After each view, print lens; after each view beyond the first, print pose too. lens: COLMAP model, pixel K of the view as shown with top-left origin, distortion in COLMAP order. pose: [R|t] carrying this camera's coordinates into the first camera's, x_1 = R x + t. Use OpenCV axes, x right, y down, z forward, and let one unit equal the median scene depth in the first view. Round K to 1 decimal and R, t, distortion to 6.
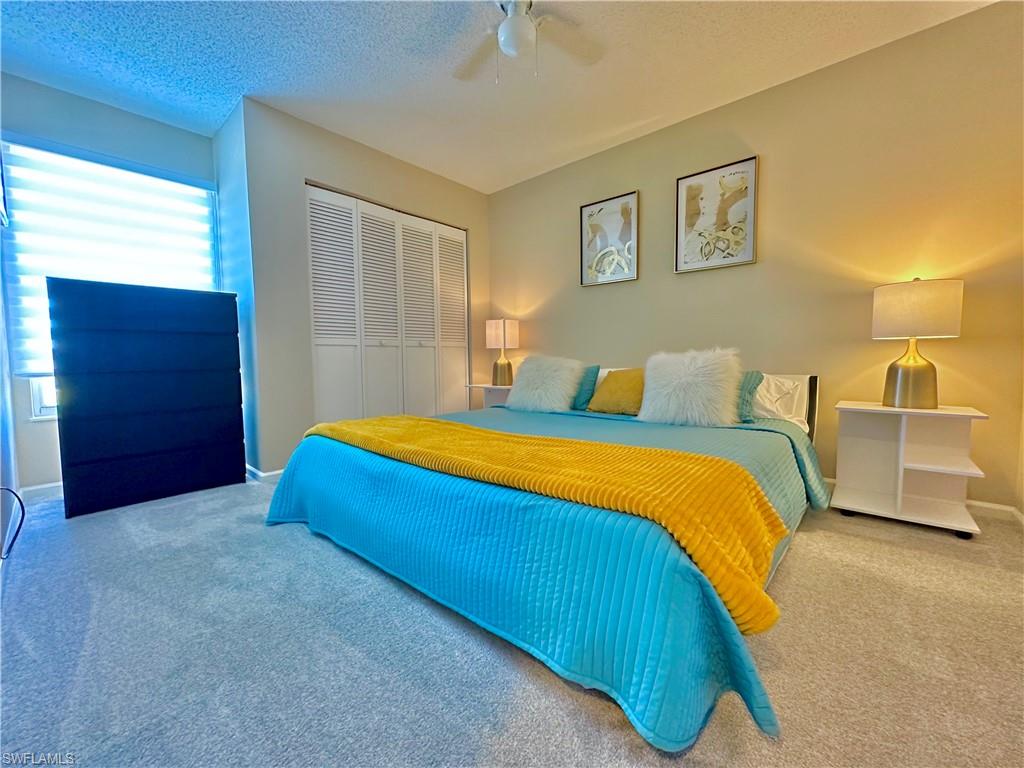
lens RADIAL K [[408.5, 0, 512.0], [0, 408.5, 384.0], [0, 0, 1]] dist [-0.001882, 0.000184]
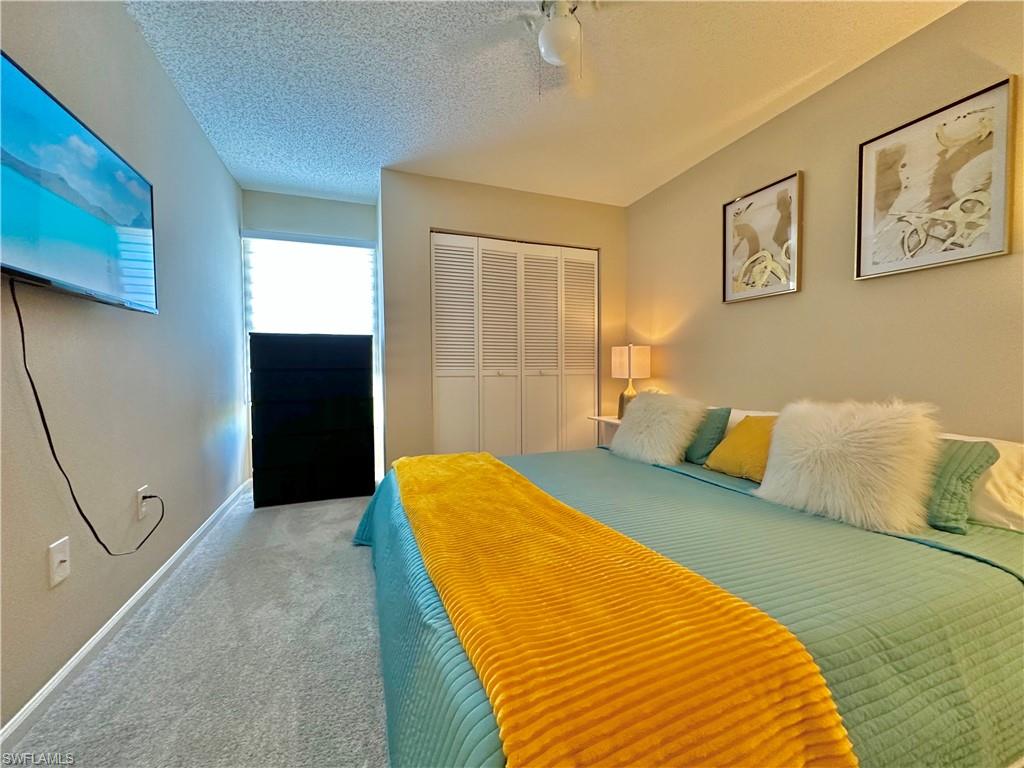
lens RADIAL K [[408.5, 0, 512.0], [0, 408.5, 384.0], [0, 0, 1]] dist [-0.001882, 0.000184]
pose [[0.885930, 0.022322, -0.463281, 0.193875], [-0.034260, 0.999262, -0.017367, -0.060209], [0.462552, 0.031258, 0.886041, 0.118422]]
